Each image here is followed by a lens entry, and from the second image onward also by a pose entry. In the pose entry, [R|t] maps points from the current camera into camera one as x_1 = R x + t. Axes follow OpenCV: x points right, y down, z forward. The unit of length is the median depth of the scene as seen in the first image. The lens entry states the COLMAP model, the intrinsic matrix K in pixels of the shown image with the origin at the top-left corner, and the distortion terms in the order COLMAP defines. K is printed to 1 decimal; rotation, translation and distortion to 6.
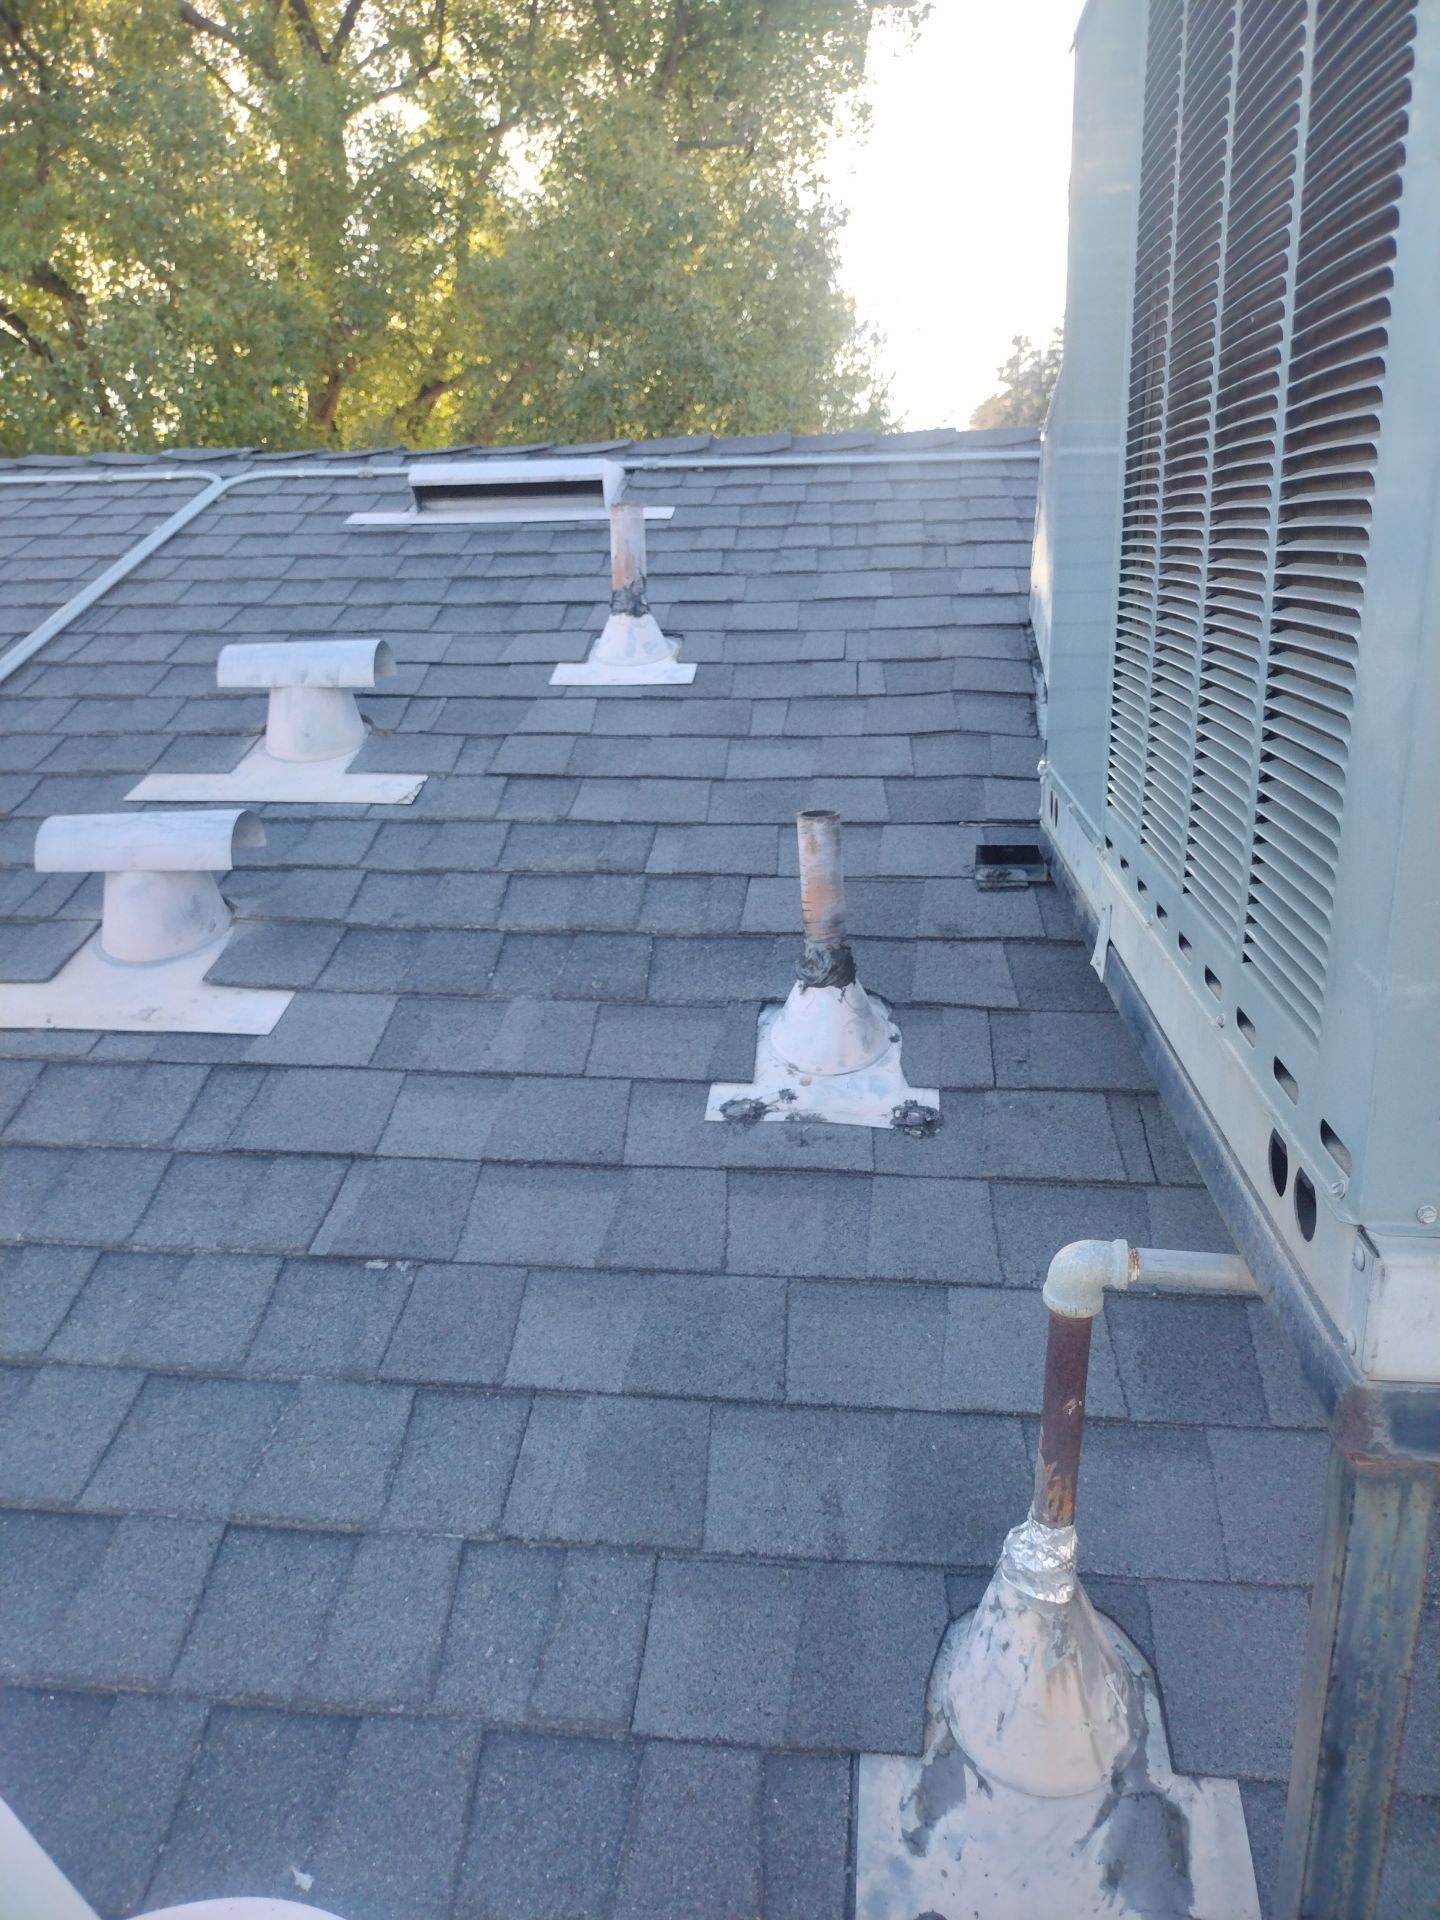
lens RADIAL K [[1451.8, 0, 716.8], [0, 1451.8, 951.5], [0, 0, 1]] dist [0.080559, -0.100860]
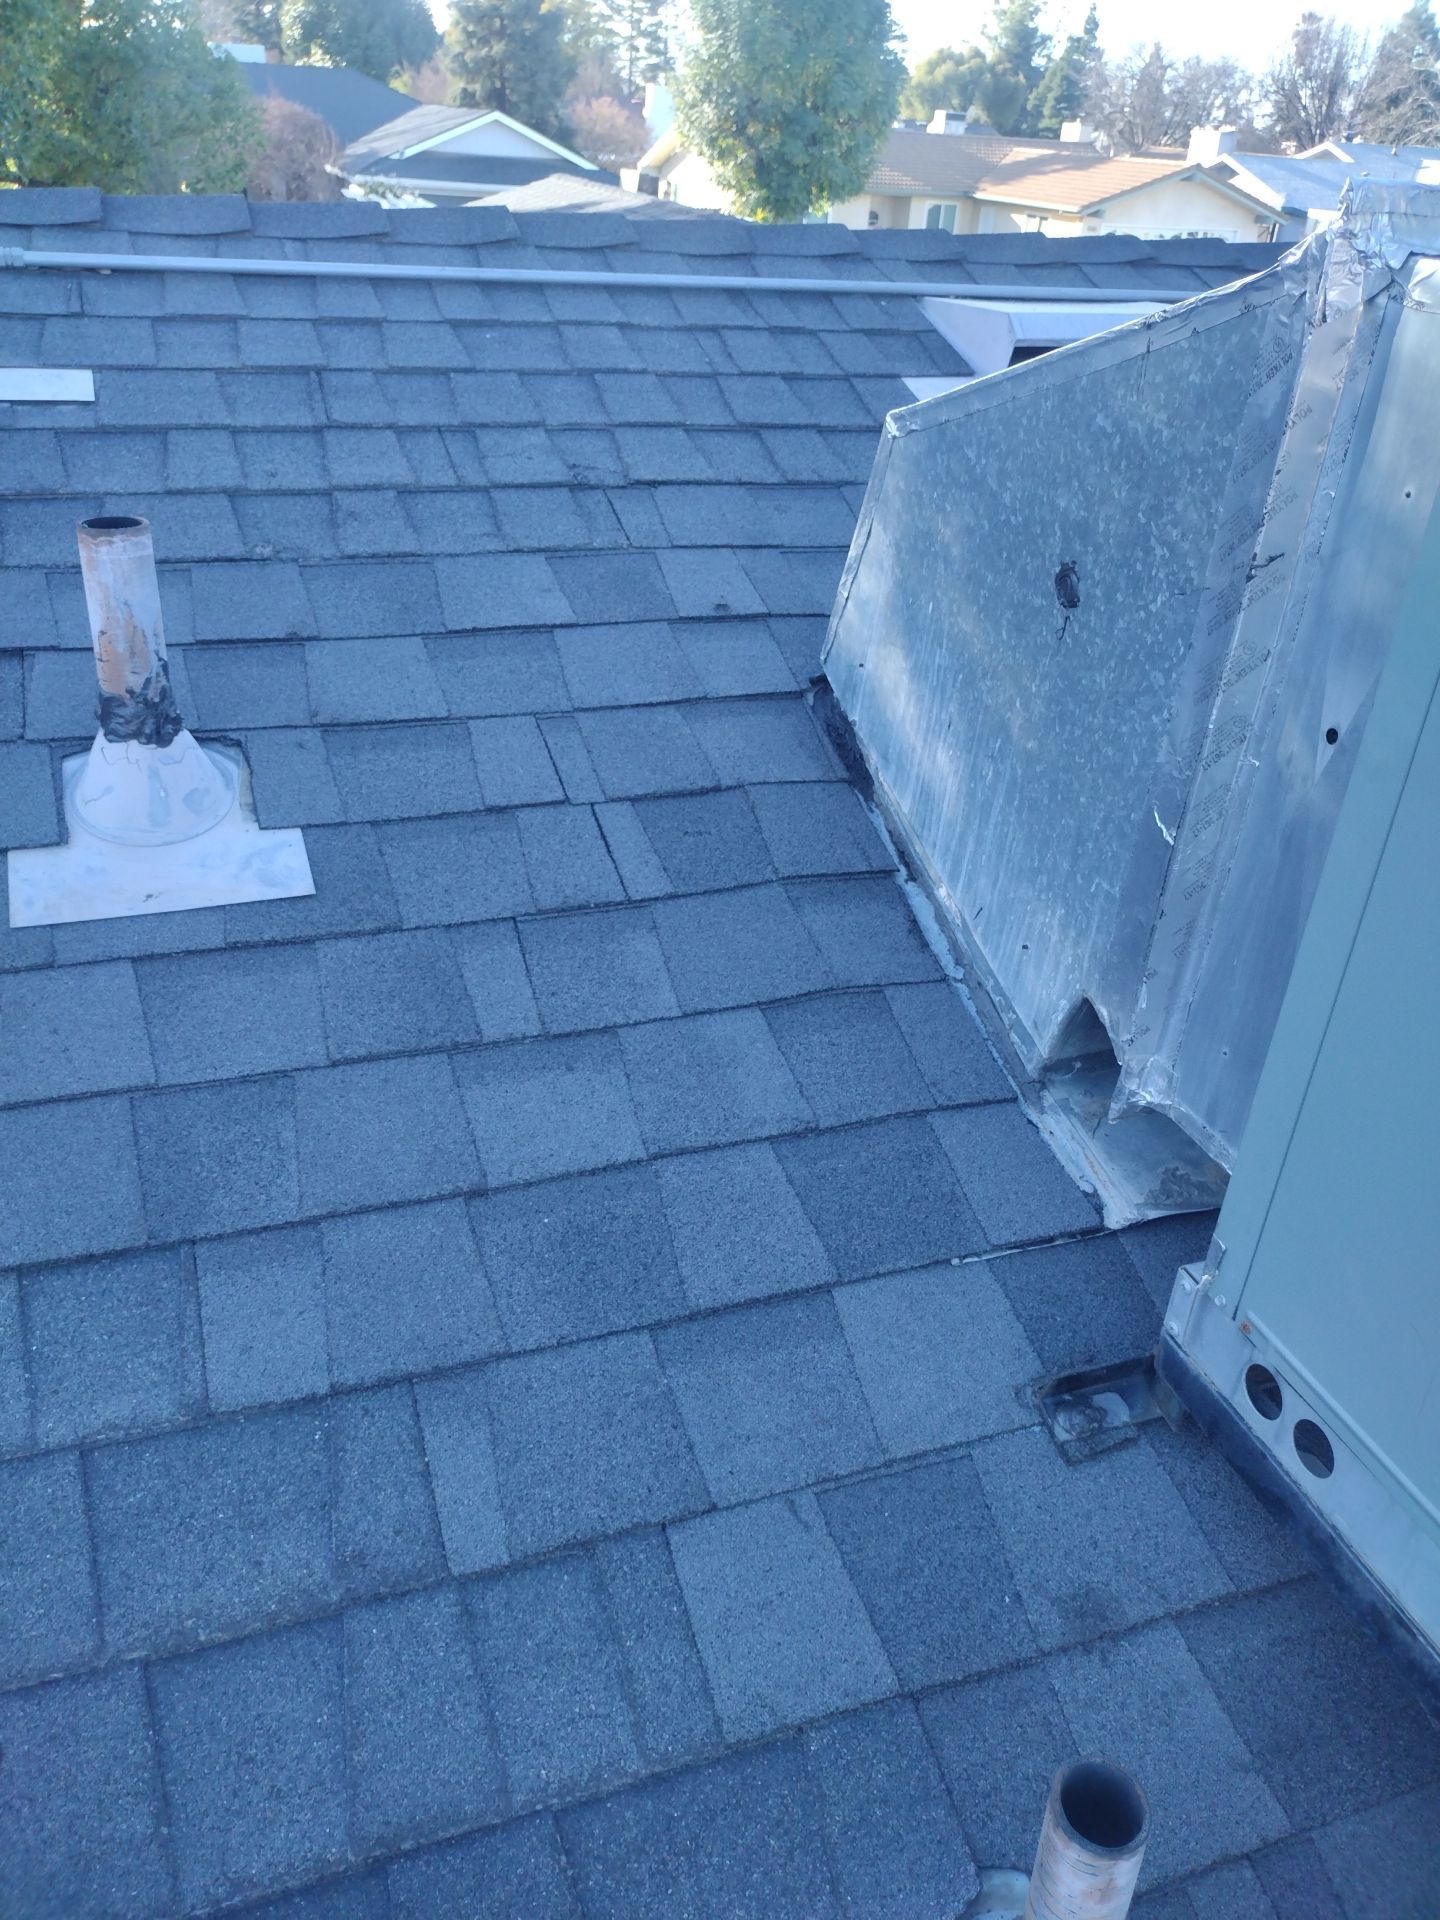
lens RADIAL K [[1451.8, 0, 716.8], [0, 1451.8, 951.5], [0, 0, 1]] dist [0.080559, -0.100860]
pose [[0.893790, -0.155703, 0.420590, -0.125833], [0.046117, 0.964737, 0.259144, -0.327734], [-0.446108, -0.212224, 0.869453, 0.520702]]
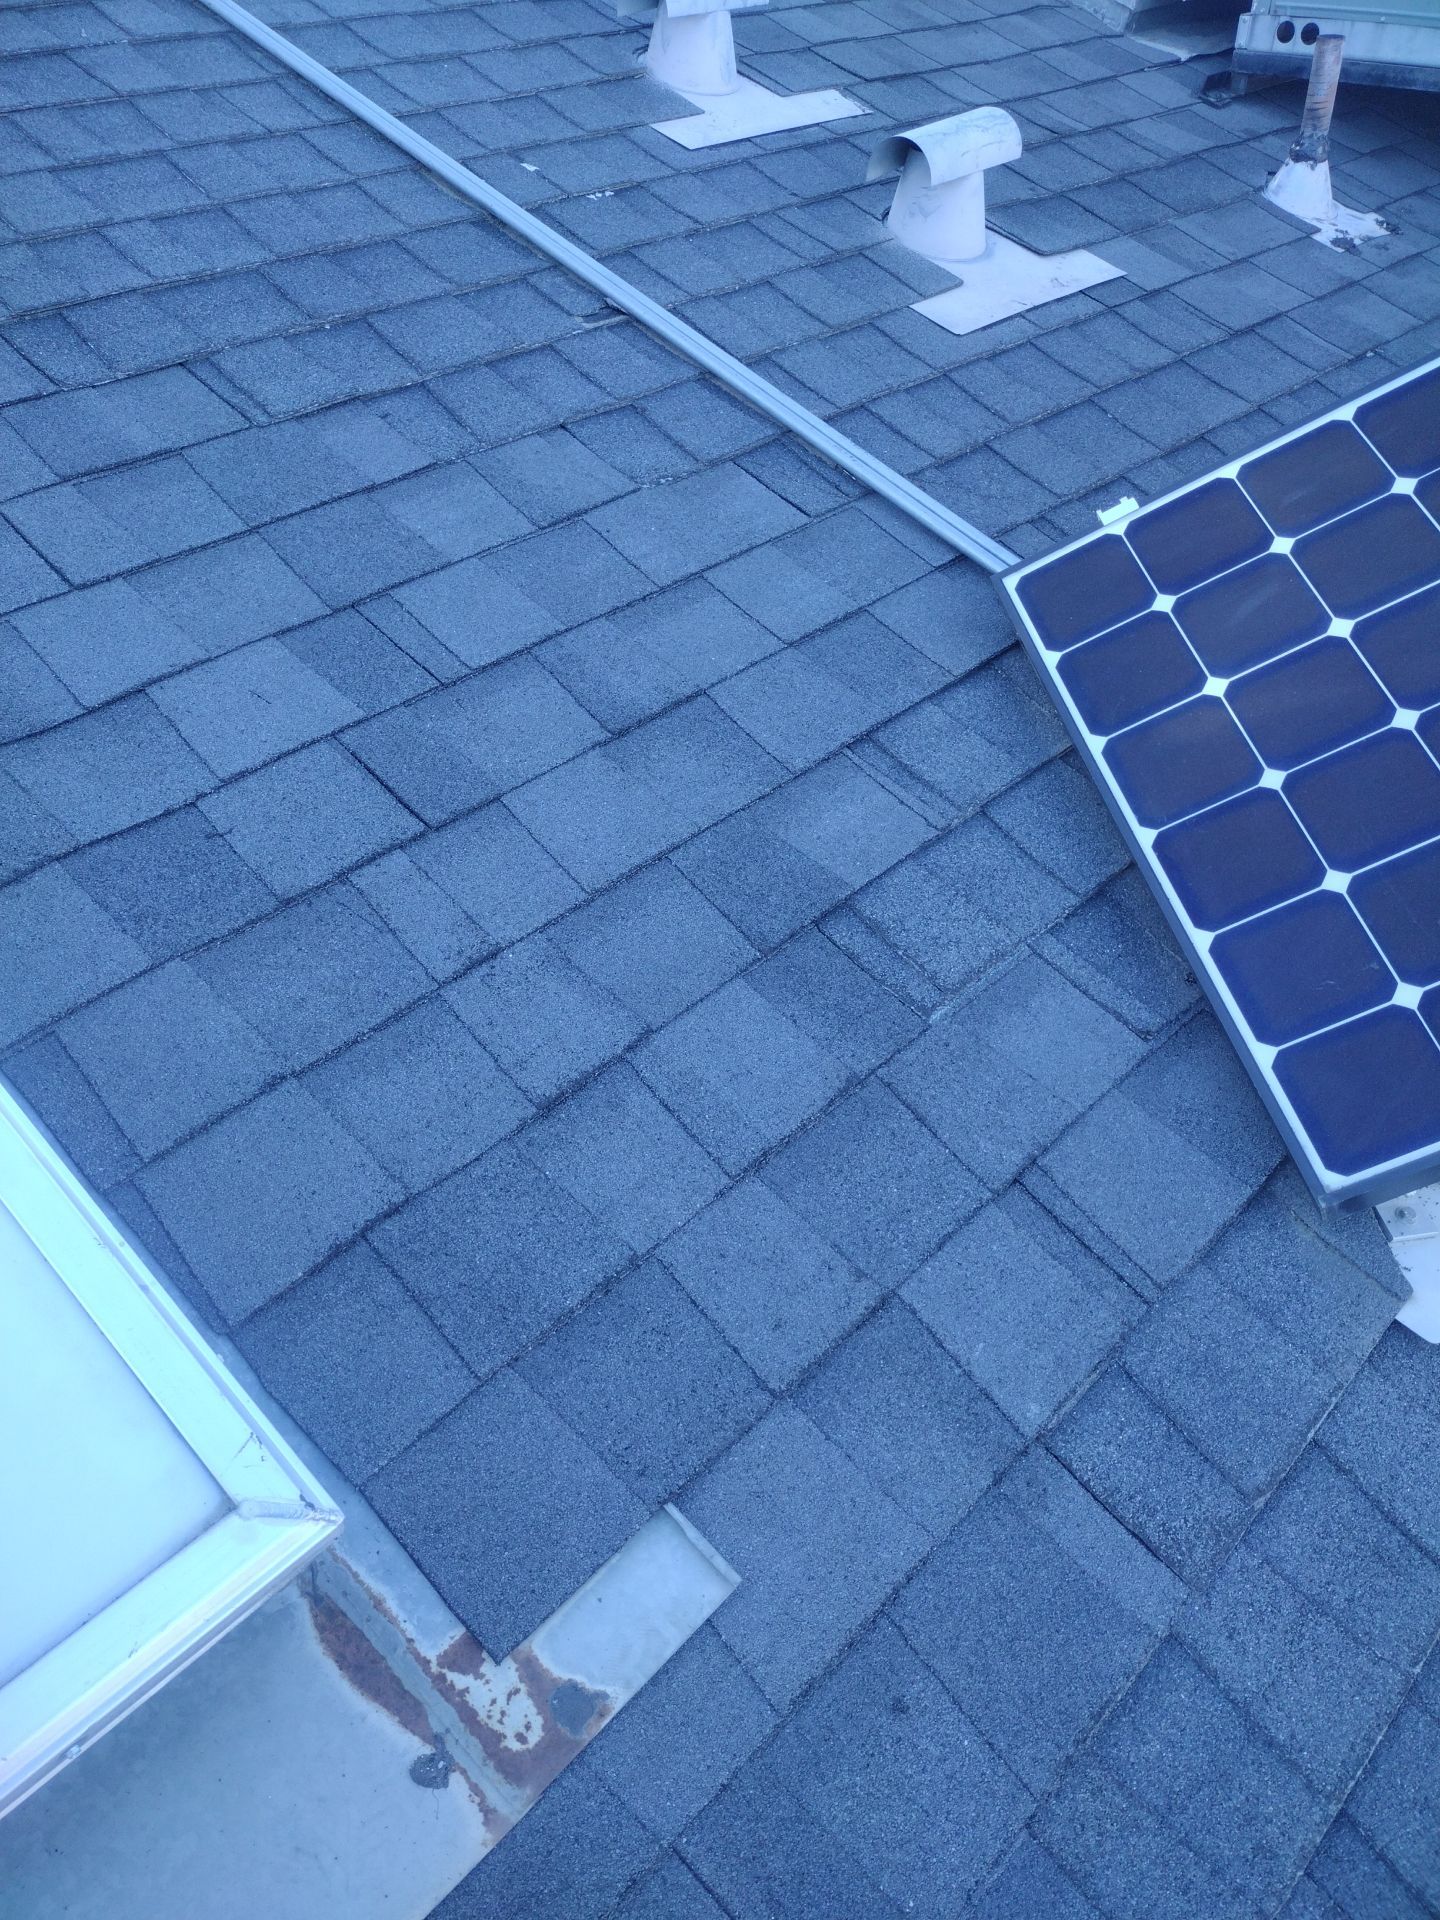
lens RADIAL K [[1451.8, 0, 716.8], [0, 1451.8, 951.5], [0, 0, 1]] dist [0.080559, -0.100860]
pose [[0.609861, -0.483103, 0.628236, -1.289306], [0.234905, 0.867289, 0.438896, -0.065058], [-0.756894, -0.120090, 0.642409, 0.264319]]
